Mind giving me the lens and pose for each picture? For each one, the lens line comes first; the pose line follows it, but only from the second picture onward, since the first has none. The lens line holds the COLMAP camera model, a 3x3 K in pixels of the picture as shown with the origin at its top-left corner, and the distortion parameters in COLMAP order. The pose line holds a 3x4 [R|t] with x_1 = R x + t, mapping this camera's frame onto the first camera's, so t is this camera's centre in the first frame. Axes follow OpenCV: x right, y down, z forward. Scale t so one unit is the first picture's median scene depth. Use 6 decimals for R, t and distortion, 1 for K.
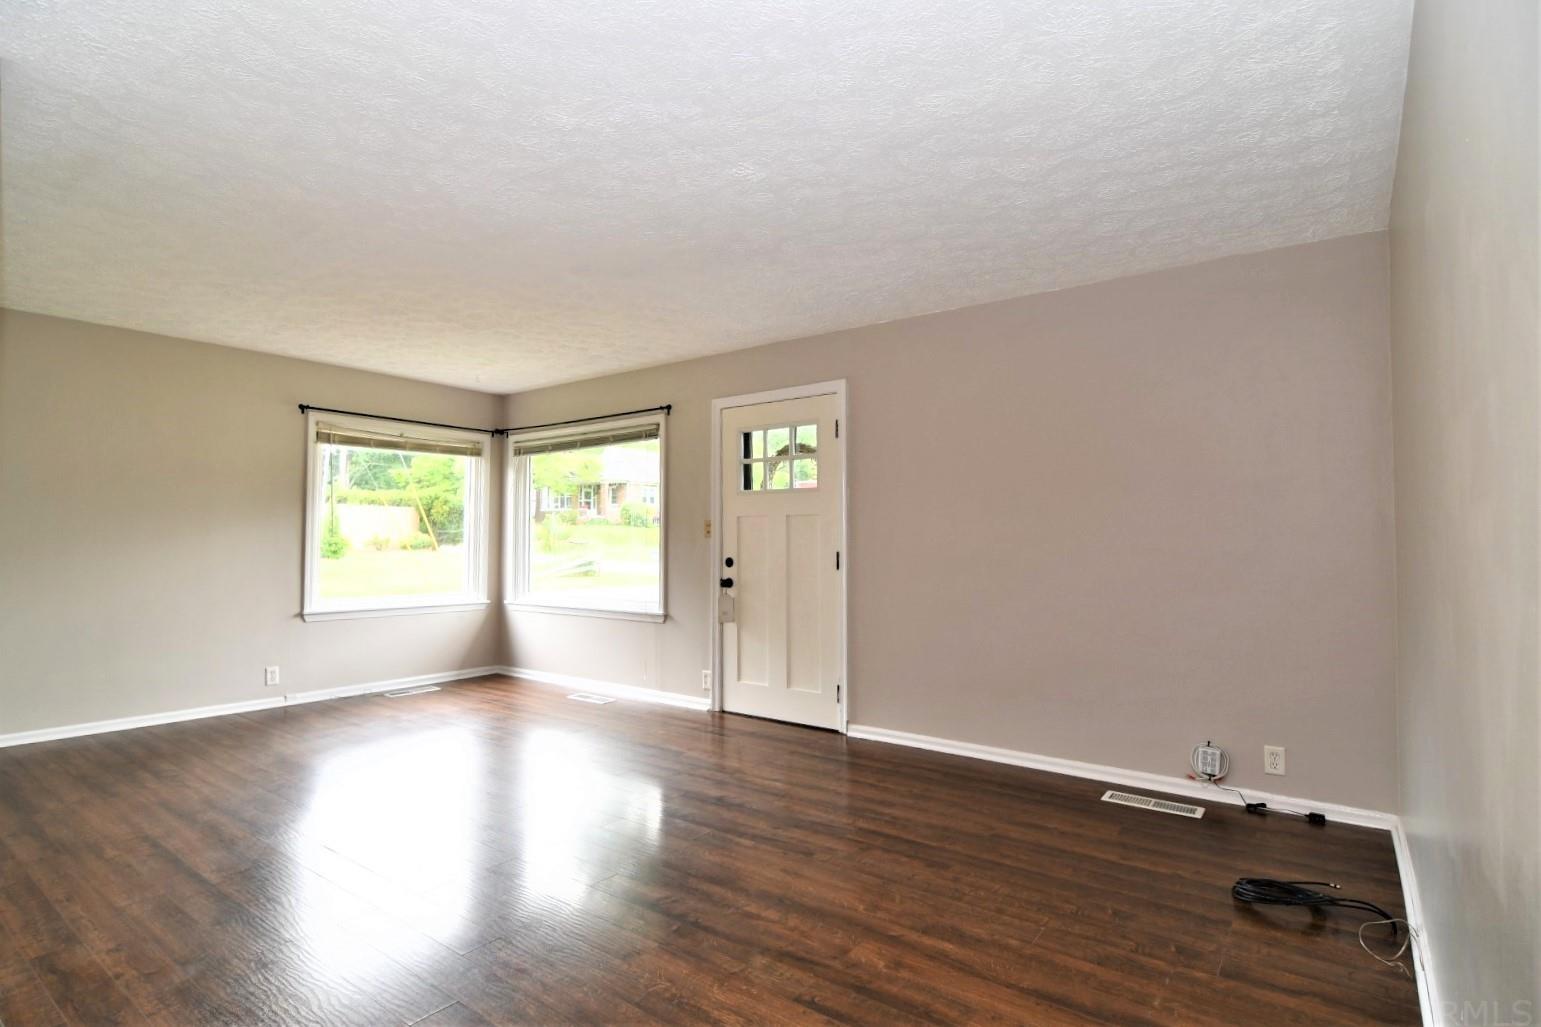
lens RADIAL K [[757.0, 0, 783.9], [0, 757.0, 517.0], [0, 0, 1]] dist [-0.001556, -0.014323]
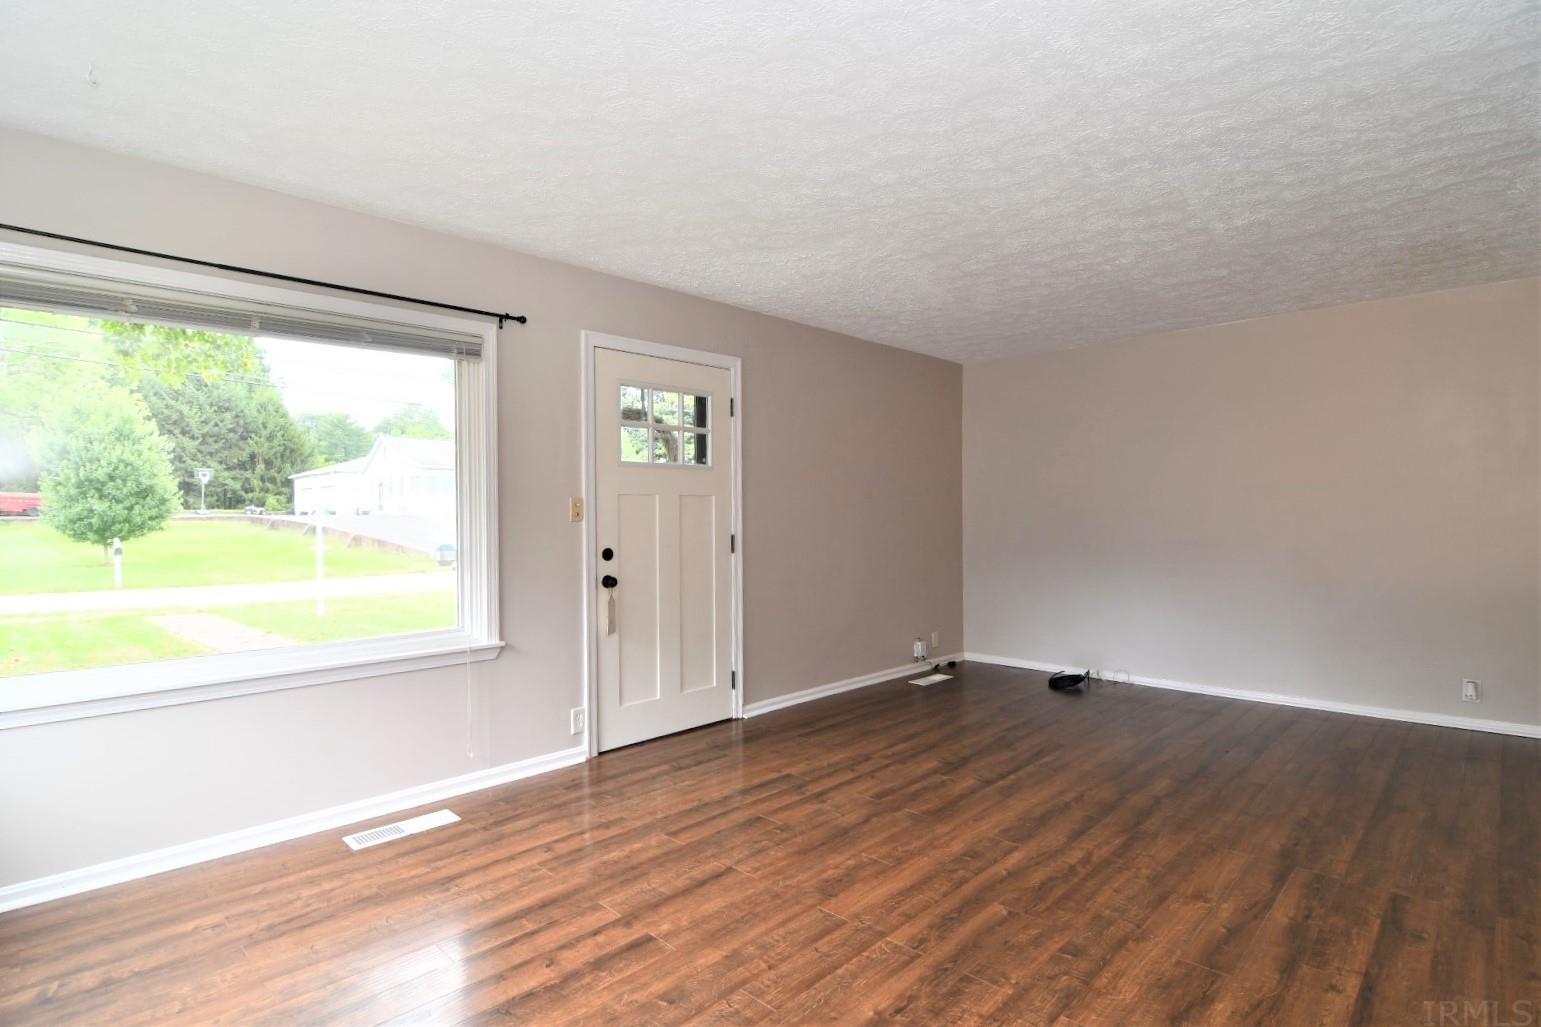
lens RADIAL K [[740.0, 0, 770.5], [0, 740.0, 513.5], [0, 0, 1]] dist [-0.002120, -0.014734]
pose [[0.163241, -0.002869, 0.986582, -0.820343], [-0.025214, 0.999657, 0.007079, 0.010188], [-0.986264, -0.026031, 0.163112, 0.764885]]
